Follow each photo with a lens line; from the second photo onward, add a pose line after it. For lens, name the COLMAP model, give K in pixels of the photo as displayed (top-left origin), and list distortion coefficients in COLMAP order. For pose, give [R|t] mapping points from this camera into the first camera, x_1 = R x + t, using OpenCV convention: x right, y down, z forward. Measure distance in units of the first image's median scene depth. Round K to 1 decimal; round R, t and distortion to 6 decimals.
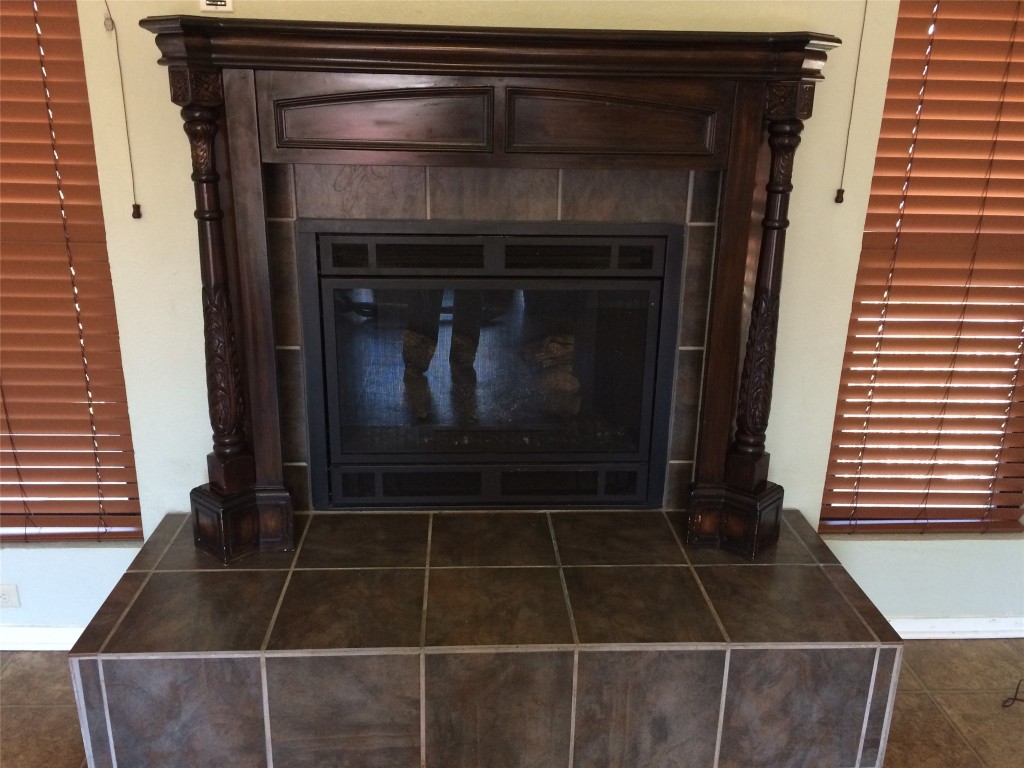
lens RADIAL K [[888.7, 0, 512.0], [0, 888.7, 384.0], [0, 0, 1]] dist [0.073135, -0.006673]
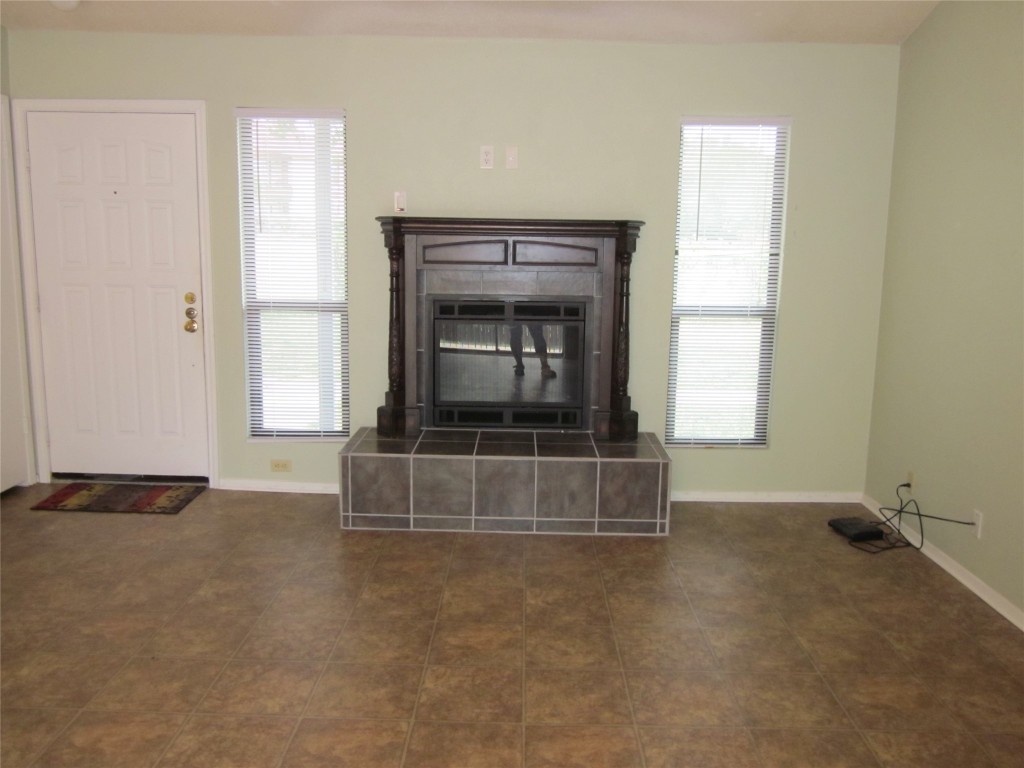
lens RADIAL K [[888.7, 0, 512.0], [0, 888.7, 384.0], [0, 0, 1]] dist [0.073135, -0.006673]
pose [[0.997319, 0.006832, -0.072854, 0.177844], [-0.018791, 0.986155, -0.164760, 0.484997], [0.070720, 0.165688, 0.983639, -1.409907]]
